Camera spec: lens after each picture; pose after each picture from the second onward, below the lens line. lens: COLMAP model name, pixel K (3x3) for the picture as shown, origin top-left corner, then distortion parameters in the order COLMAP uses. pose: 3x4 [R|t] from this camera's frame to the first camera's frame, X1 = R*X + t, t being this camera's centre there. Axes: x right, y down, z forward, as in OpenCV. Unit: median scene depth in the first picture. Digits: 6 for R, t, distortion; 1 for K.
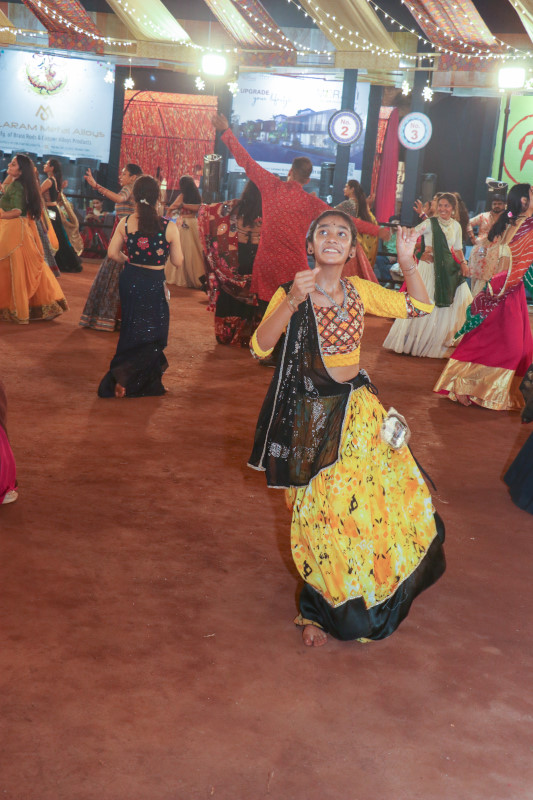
lens RADIAL K [[1095.5, 0, 264.1], [0, 1095.5, 398.4], [0, 0, 1]] dist [0.090244, 0.000000]
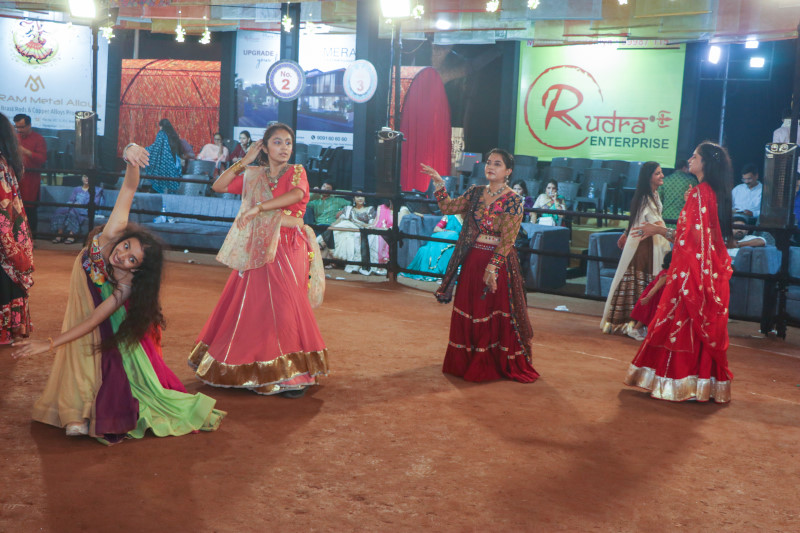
lens RADIAL K [[1095.5, 0, 402.4], [0, 1095.5, 265.9], [0, 0, 1]] dist [0.090244, 0.000000]
pose [[0.995010, -0.017097, -0.098302, 0.193667], [0.006471, 0.994193, -0.107413, -0.008332], [0.099567, 0.106241, 0.989343, 0.143061]]
